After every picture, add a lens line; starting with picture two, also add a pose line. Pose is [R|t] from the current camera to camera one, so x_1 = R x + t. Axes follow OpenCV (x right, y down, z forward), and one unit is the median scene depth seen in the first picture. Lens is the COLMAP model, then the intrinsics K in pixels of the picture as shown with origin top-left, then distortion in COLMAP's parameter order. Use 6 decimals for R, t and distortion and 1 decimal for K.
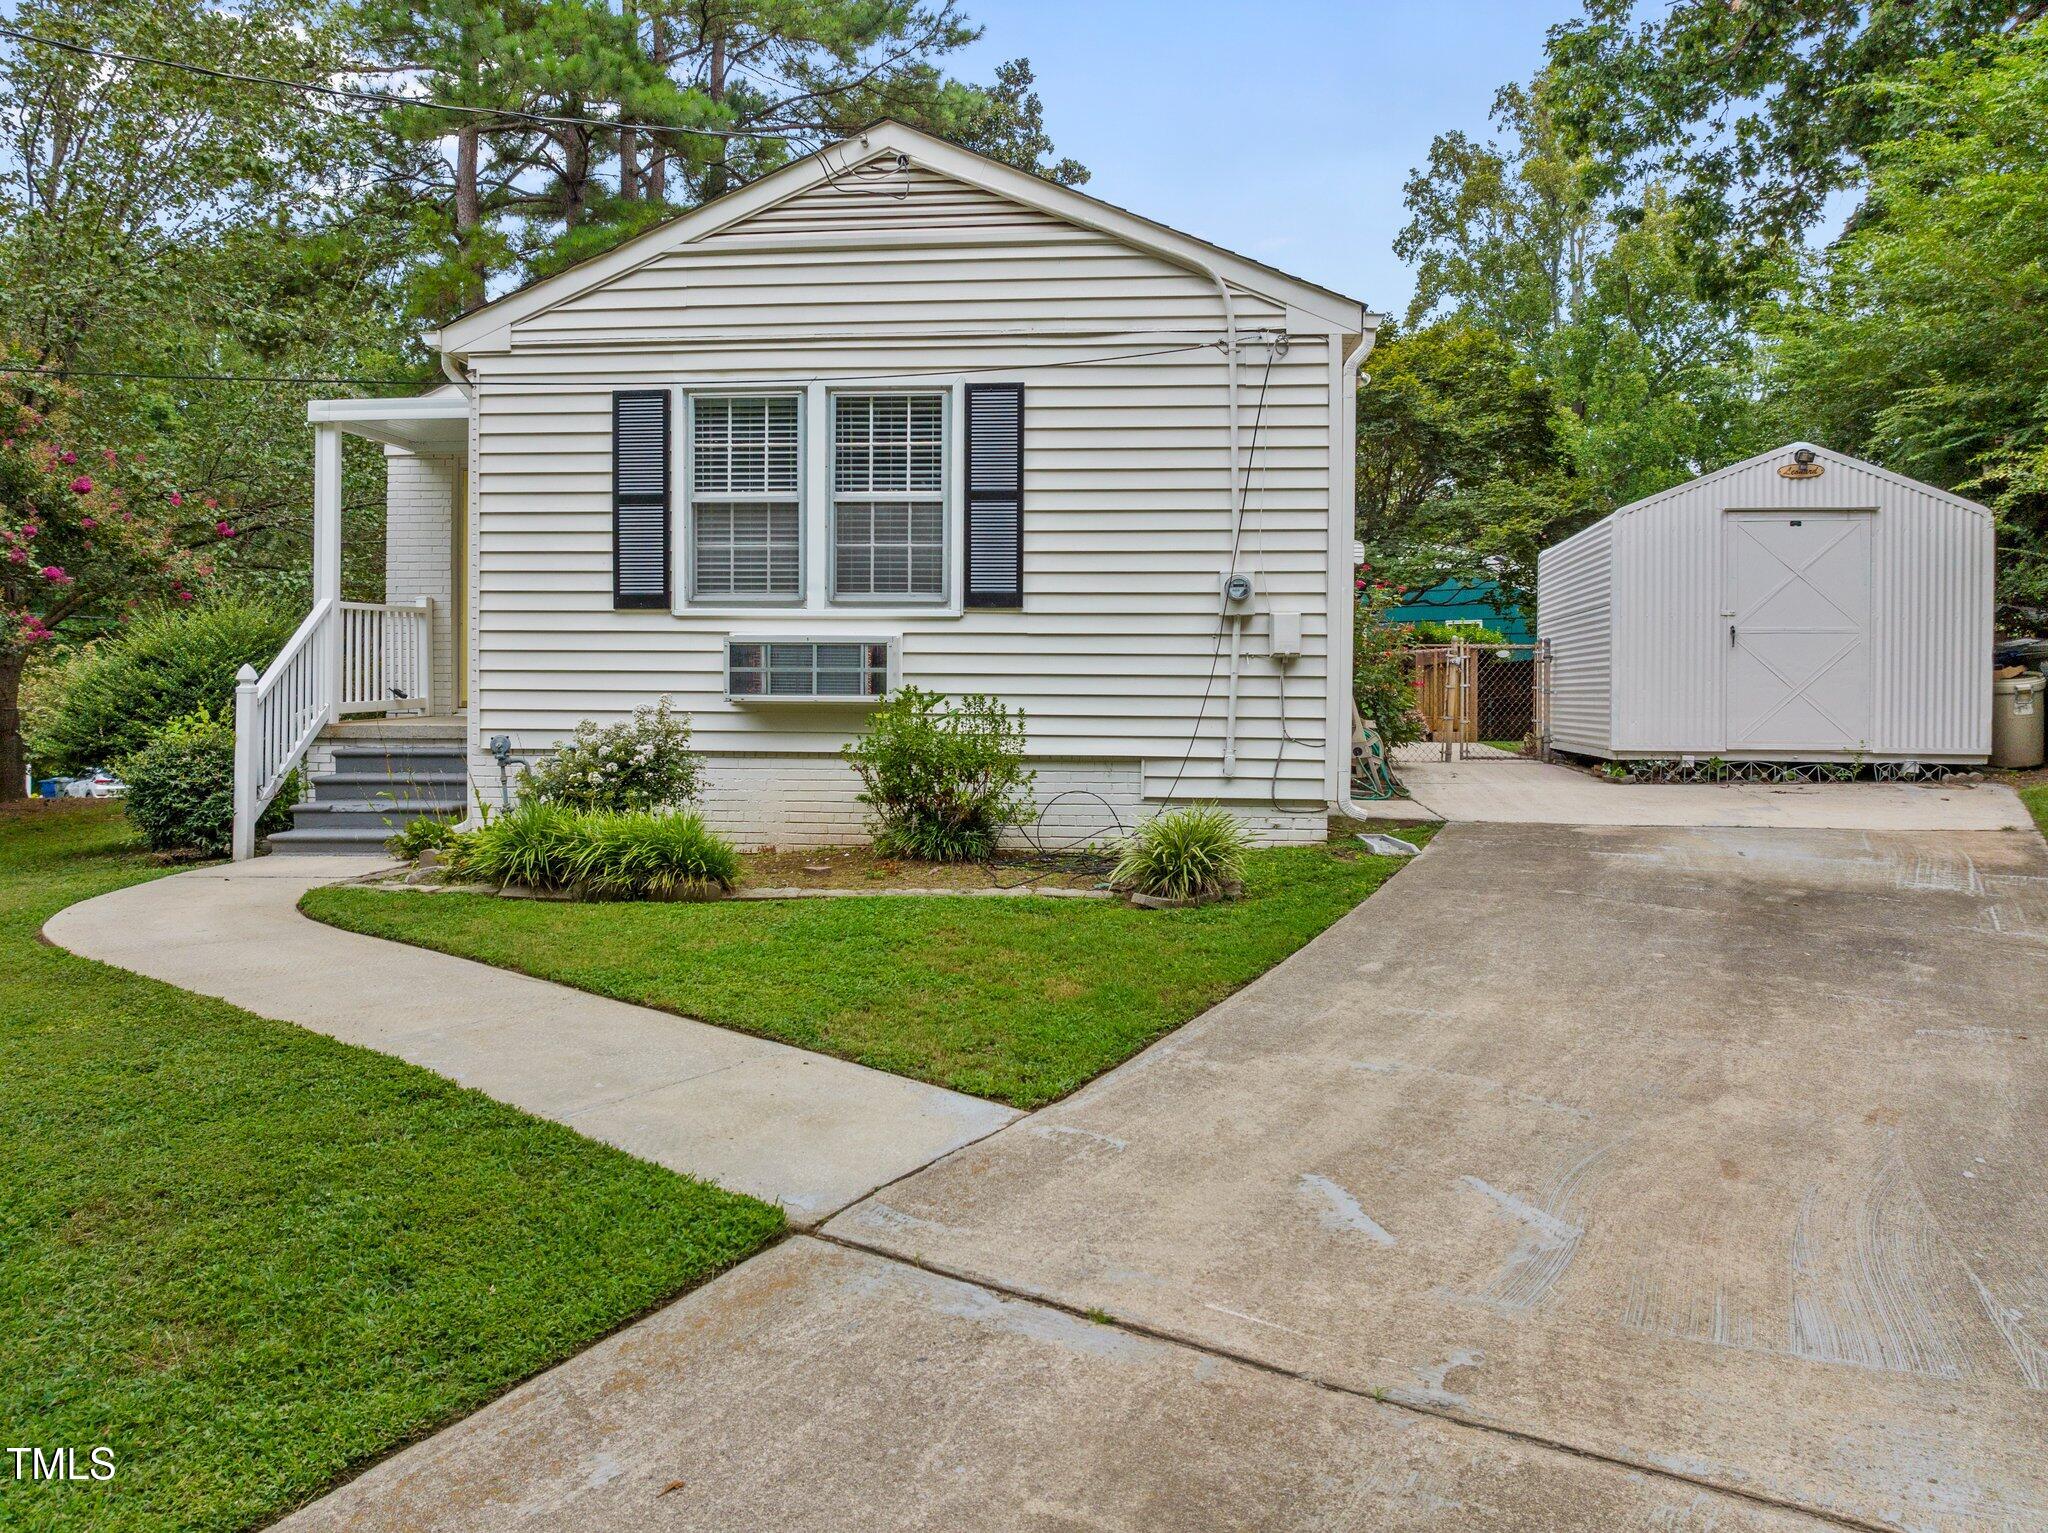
lens RADIAL K [[1451.2, 0, 1021.5], [0, 1451.2, 714.6], [0, 0, 1]] dist [-0.047995, 0.014901]
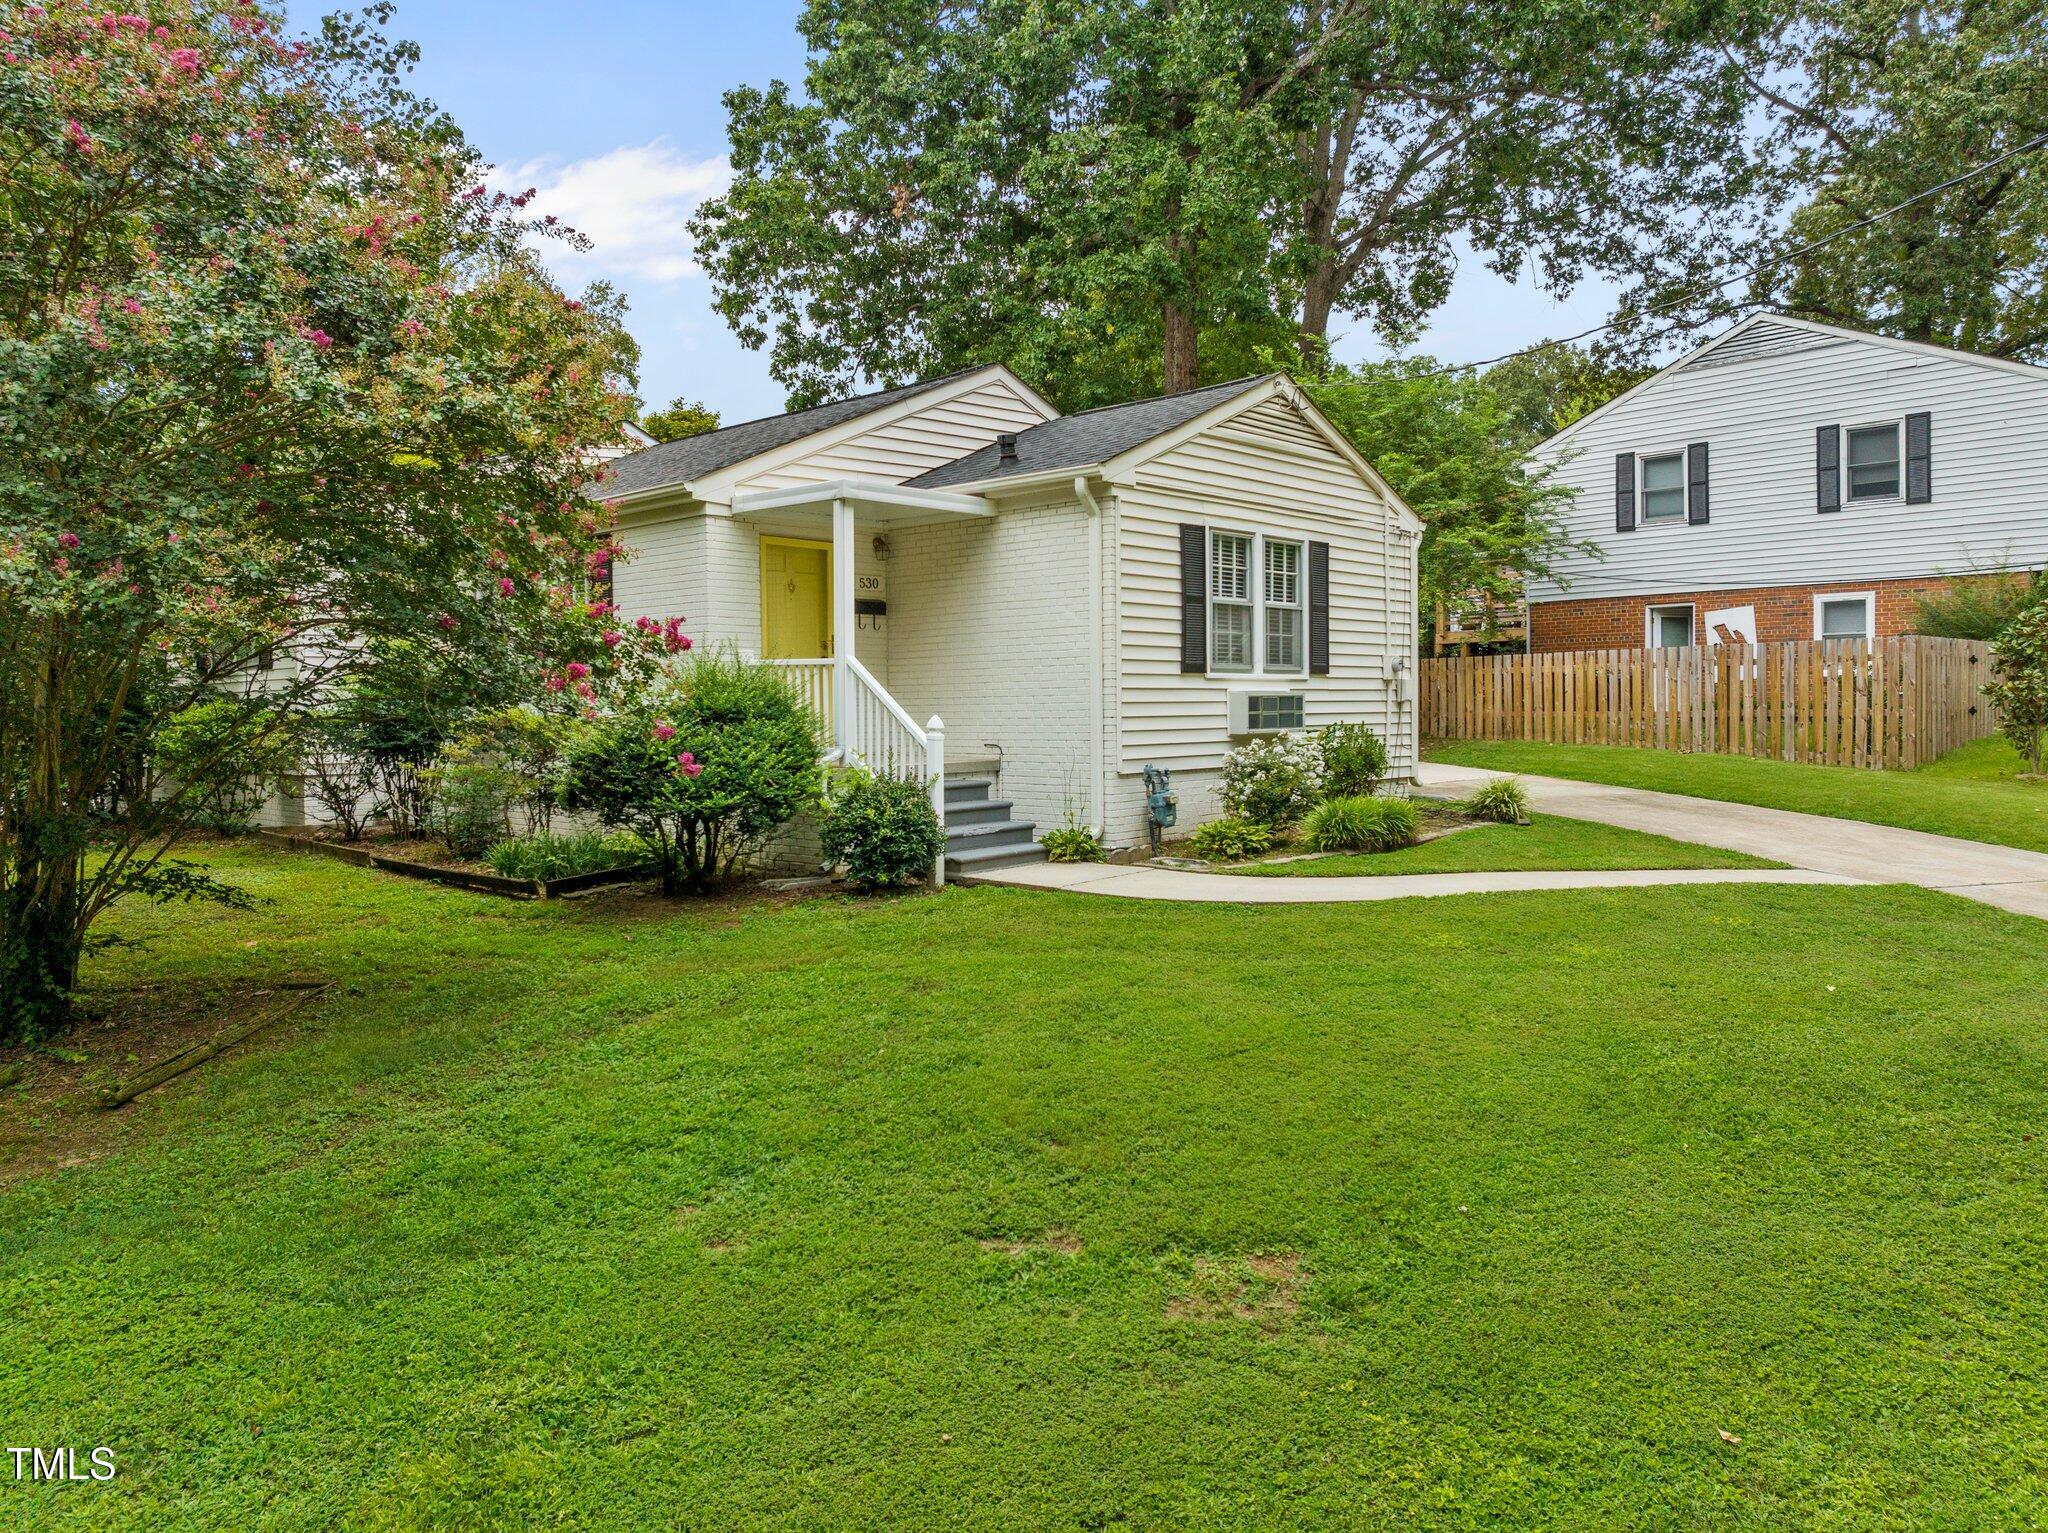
lens RADIAL K [[1415.2, 0, 1002.4], [0, 1415.2, 754.0], [0, 0, 1]] dist [-0.028515, -0.005665]
pose [[0.624323, -0.039281, 0.780178, -1.512996], [0.032527, 0.999176, 0.024278, -0.031704], [-0.780489, 0.010220, 0.625086, 0.249765]]
